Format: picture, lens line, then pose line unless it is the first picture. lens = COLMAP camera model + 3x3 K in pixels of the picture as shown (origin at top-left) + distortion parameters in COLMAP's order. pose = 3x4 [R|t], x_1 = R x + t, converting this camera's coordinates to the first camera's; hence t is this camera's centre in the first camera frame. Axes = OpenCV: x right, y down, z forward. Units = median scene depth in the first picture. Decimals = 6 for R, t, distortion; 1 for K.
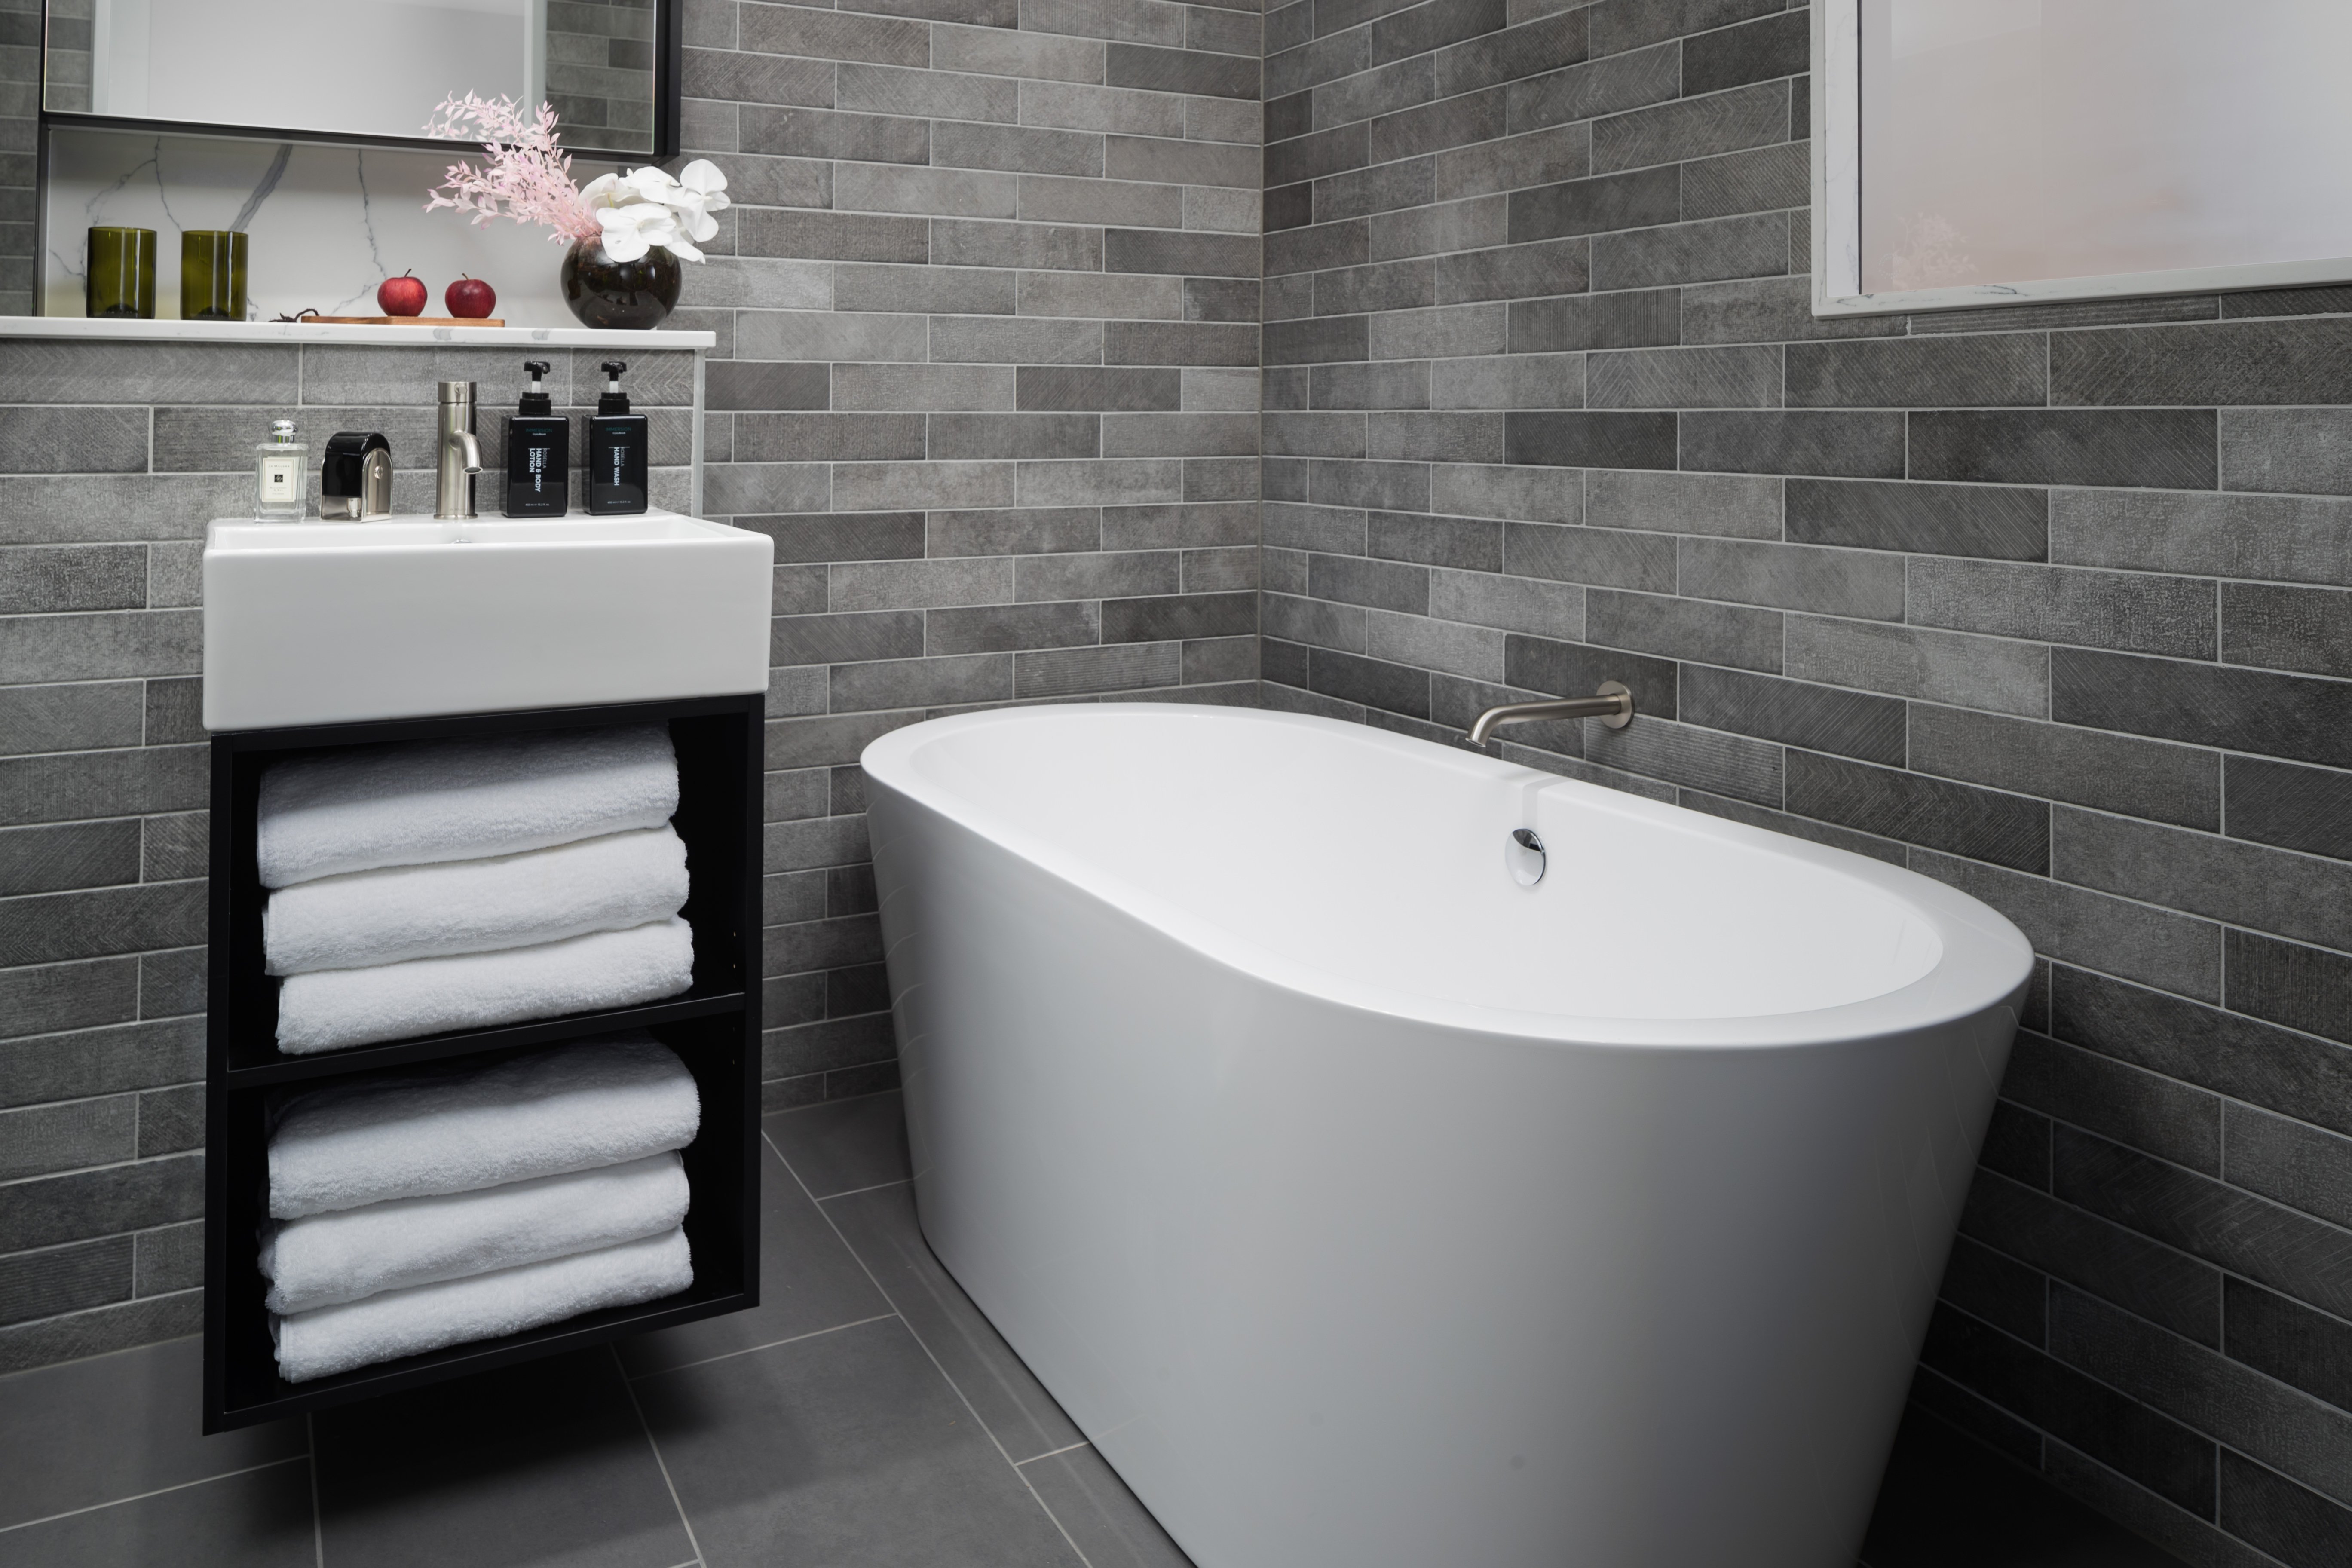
lens RADIAL K [[1670.5, 0, 1172.9], [0, 1670.5, 695.1], [0, 0, 1]] dist [-0.004951, 0.000395]
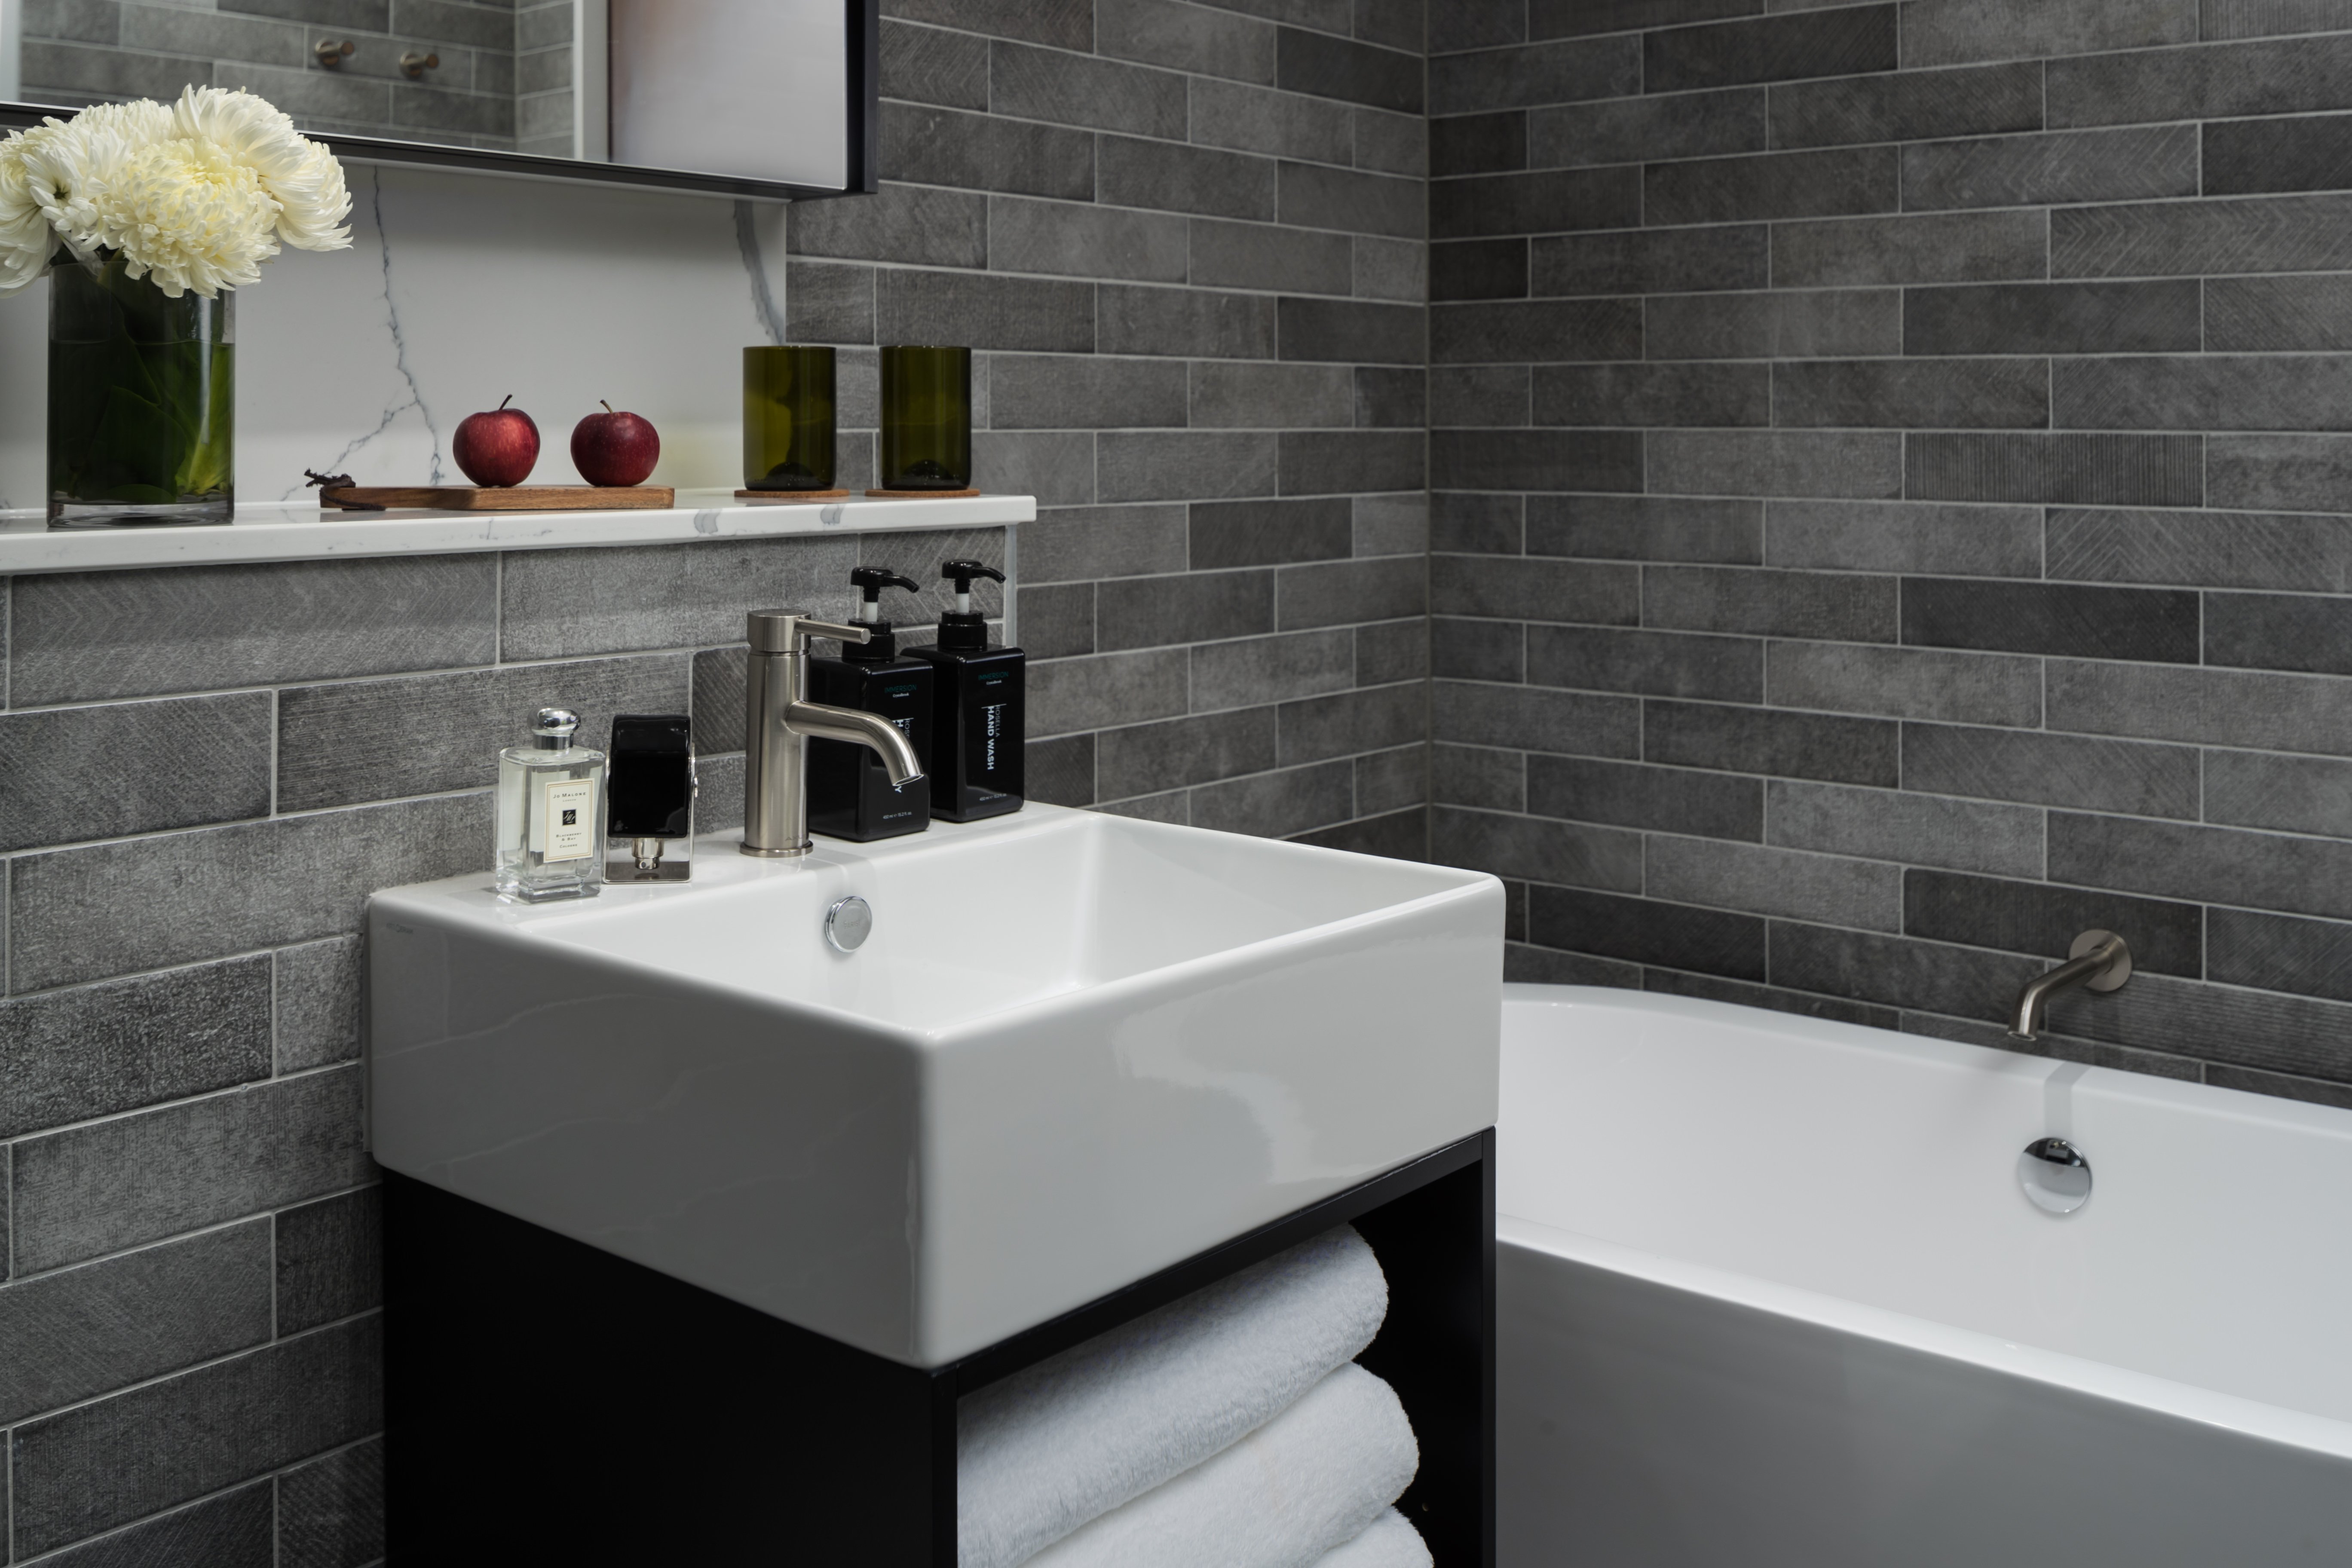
lens RADIAL K [[2240.6, 0, 1176.0], [0, 2240.6, 784.0], [0, 0, 1]] dist [-0.030618, -0.020132]
pose [[0.916848, -0.058893, 0.394869, -0.496403], [0.057057, 0.998236, 0.016403, -0.109449], [-0.395139, 0.007491, 0.918591, 0.201943]]
